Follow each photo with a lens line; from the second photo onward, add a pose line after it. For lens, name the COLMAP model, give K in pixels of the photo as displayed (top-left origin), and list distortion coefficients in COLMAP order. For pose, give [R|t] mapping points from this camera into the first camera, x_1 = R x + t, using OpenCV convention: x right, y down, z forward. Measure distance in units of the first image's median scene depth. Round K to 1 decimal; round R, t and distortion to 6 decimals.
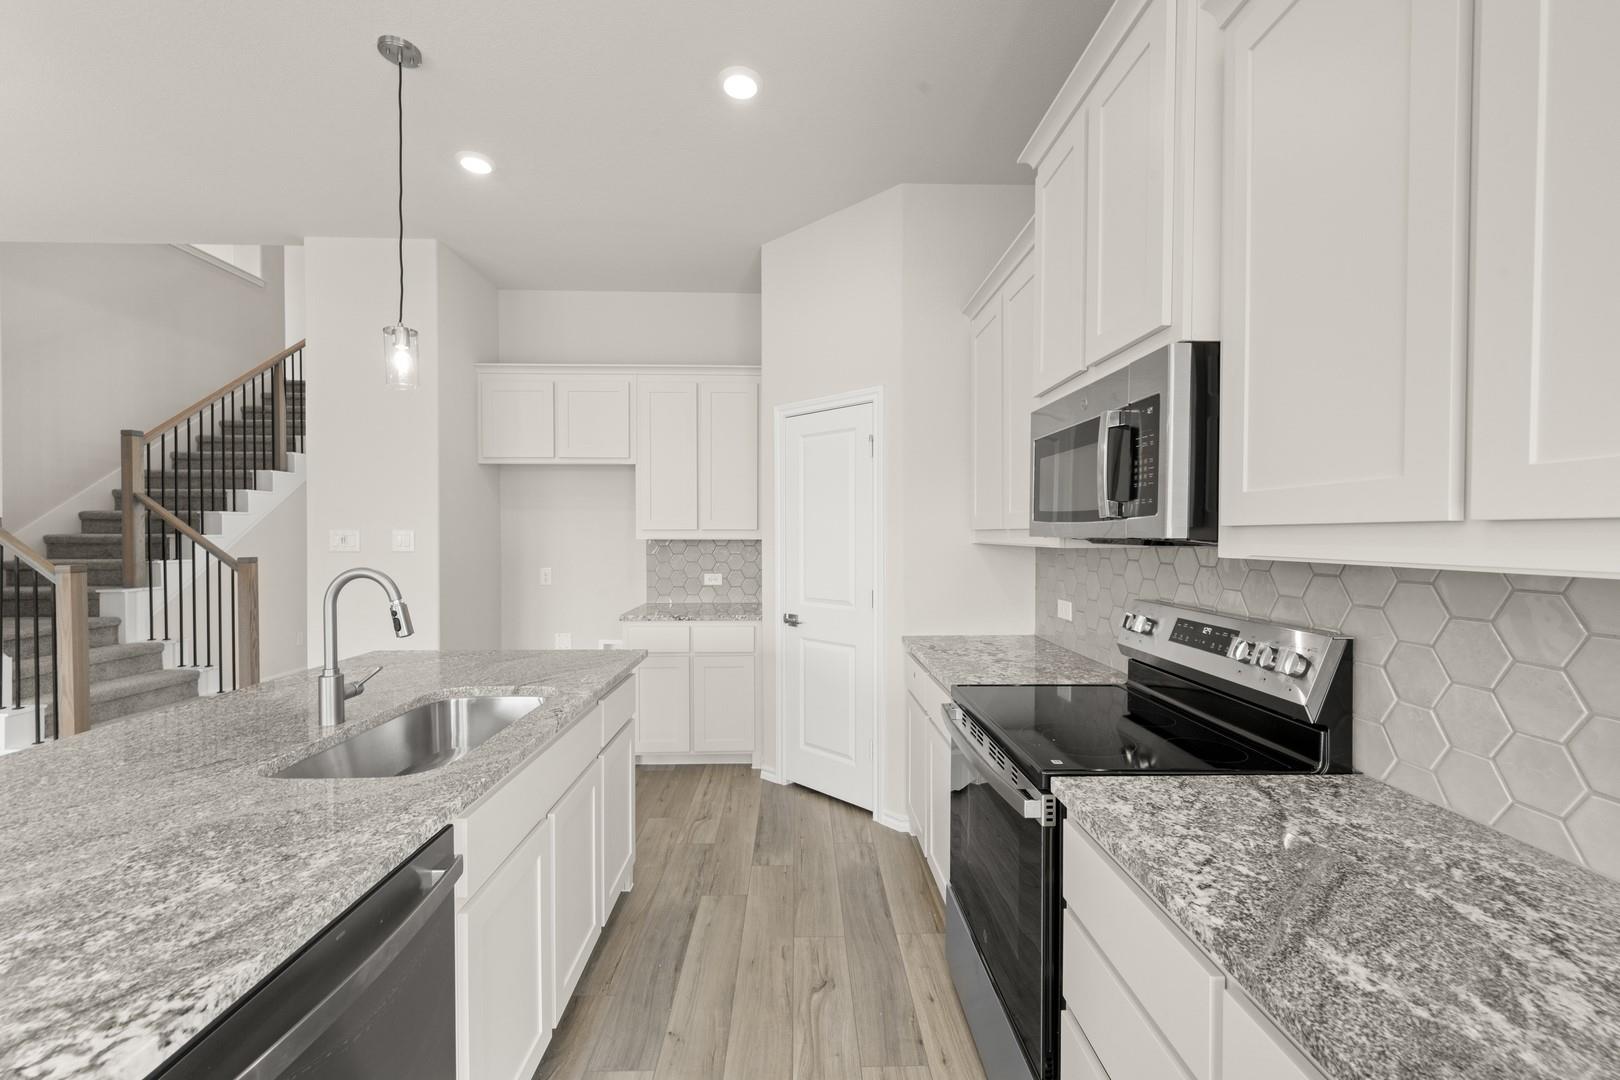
lens RADIAL K [[633.5, 0, 810.0], [0, 633.5, 540.0], [0, 0, 1]] dist [-0.000056, 0.000405]
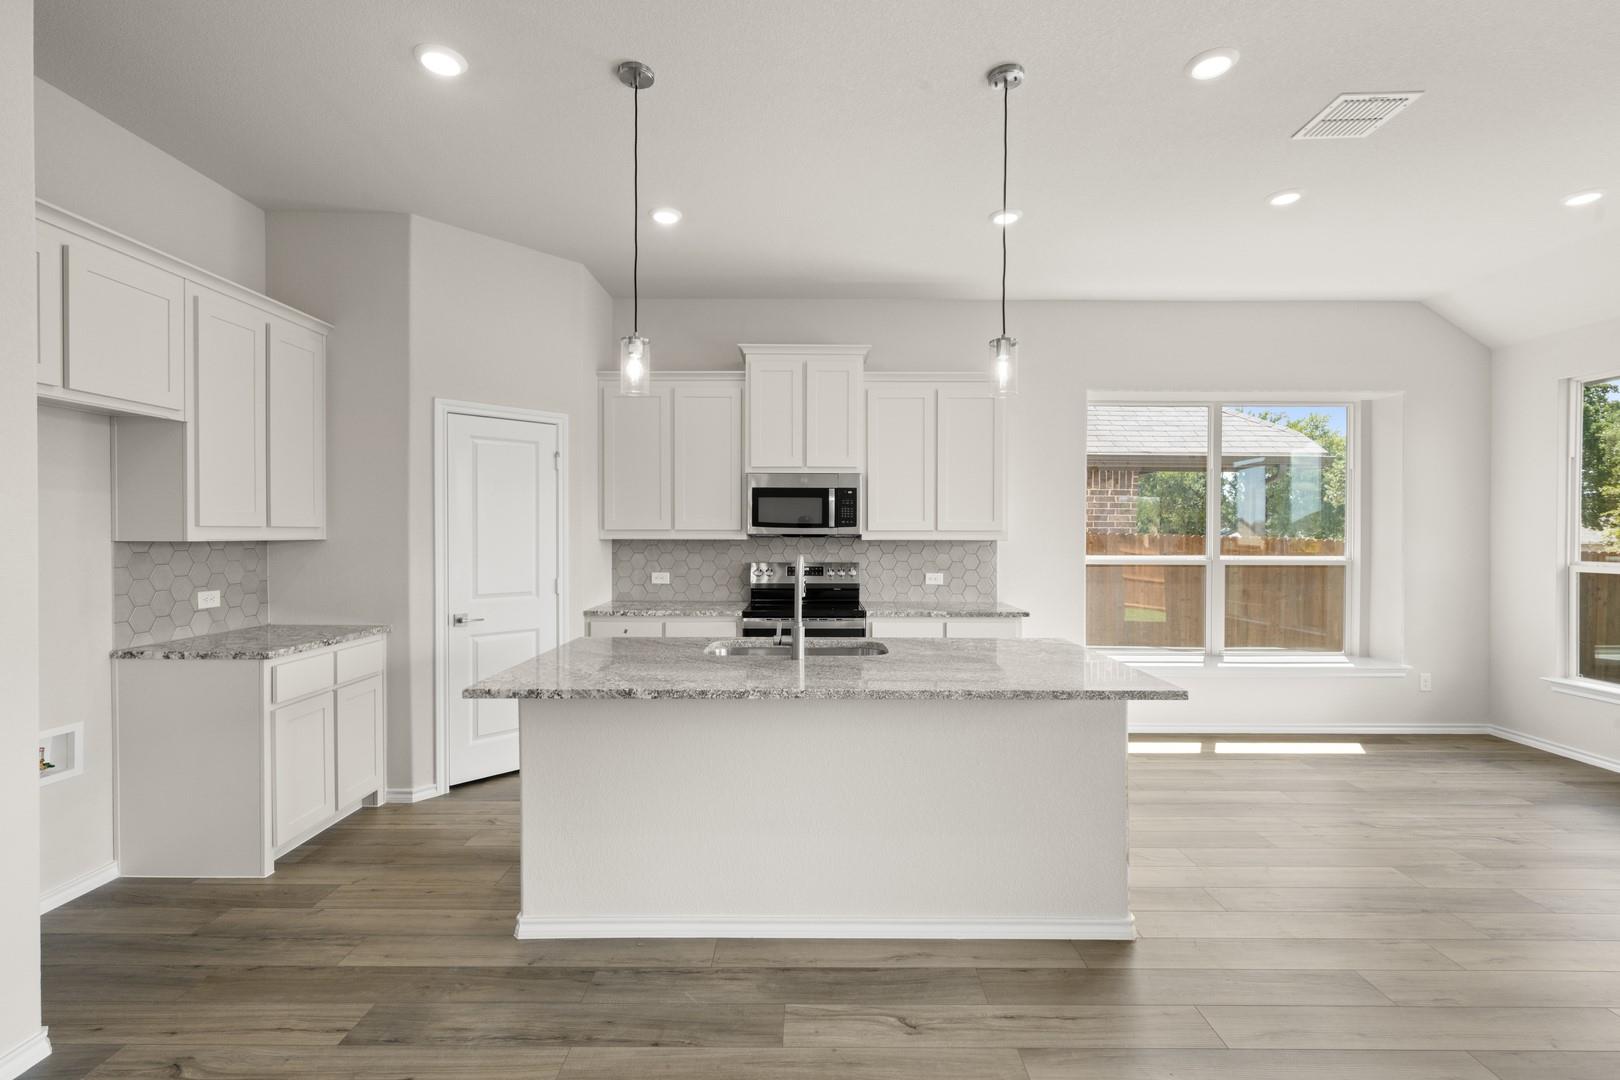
lens RADIAL K [[727.2, 0, 810.0], [0, 727.2, 540.0], [0, 0, 1]] dist [0.001999, -0.000230]
pose [[0.027973, -0.010608, 0.999552, -1.131547], [0.009405, 0.999902, 0.010348, -0.004214], [-0.999564, 0.009111, 0.028070, 0.416995]]
